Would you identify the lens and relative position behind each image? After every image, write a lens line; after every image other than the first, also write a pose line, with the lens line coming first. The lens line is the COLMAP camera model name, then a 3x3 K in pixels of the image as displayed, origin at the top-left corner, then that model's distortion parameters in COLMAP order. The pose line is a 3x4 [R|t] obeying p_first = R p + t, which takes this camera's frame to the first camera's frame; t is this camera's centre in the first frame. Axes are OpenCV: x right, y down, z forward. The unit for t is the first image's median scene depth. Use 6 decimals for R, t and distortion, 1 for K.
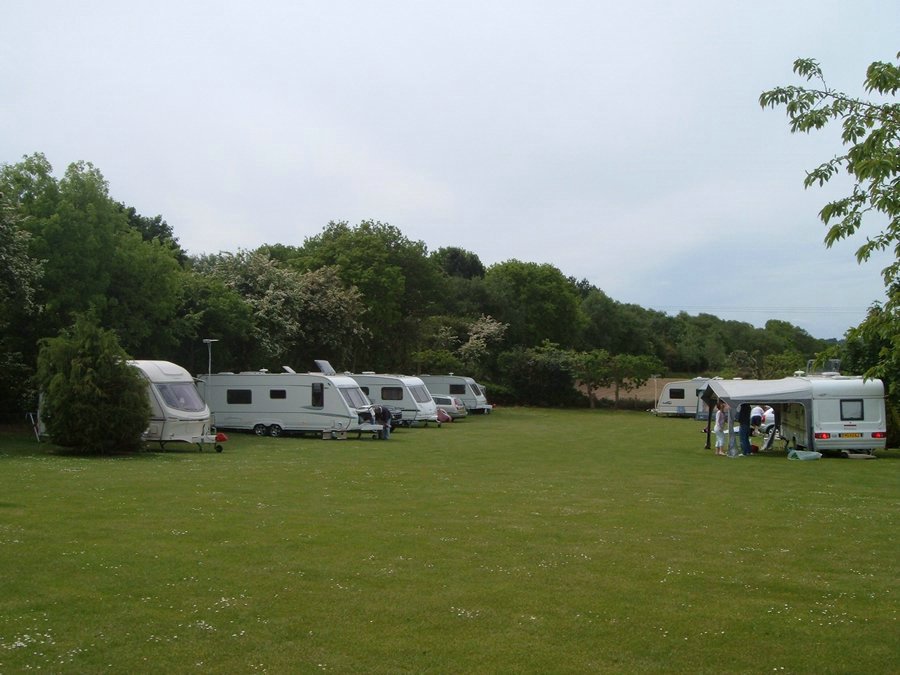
lens RADIAL K [[1011.4, 0, 450.0], [0, 1011.4, 337.5], [0, 0, 1]] dist [-0.171401, 0.177622]
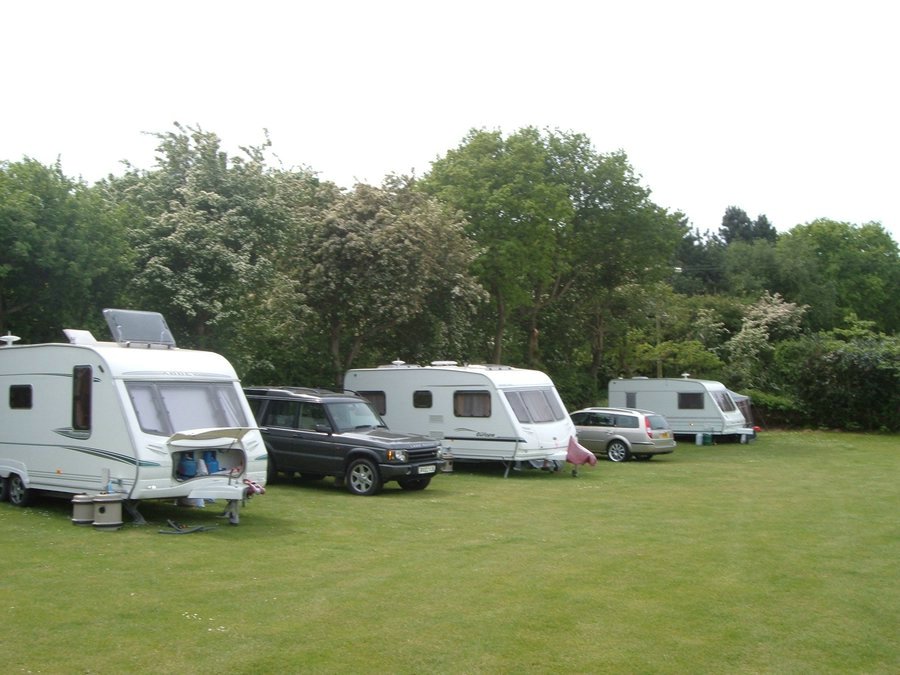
lens RADIAL K [[1011.4, 0, 450.0], [0, 1011.4, 337.5], [0, 0, 1]] dist [-0.171401, 0.177622]
pose [[0.943536, -0.019652, -0.330687, 0.066279], [0.012847, 0.999659, -0.022753, 0.025314], [0.331021, 0.017220, 0.943466, 0.397021]]
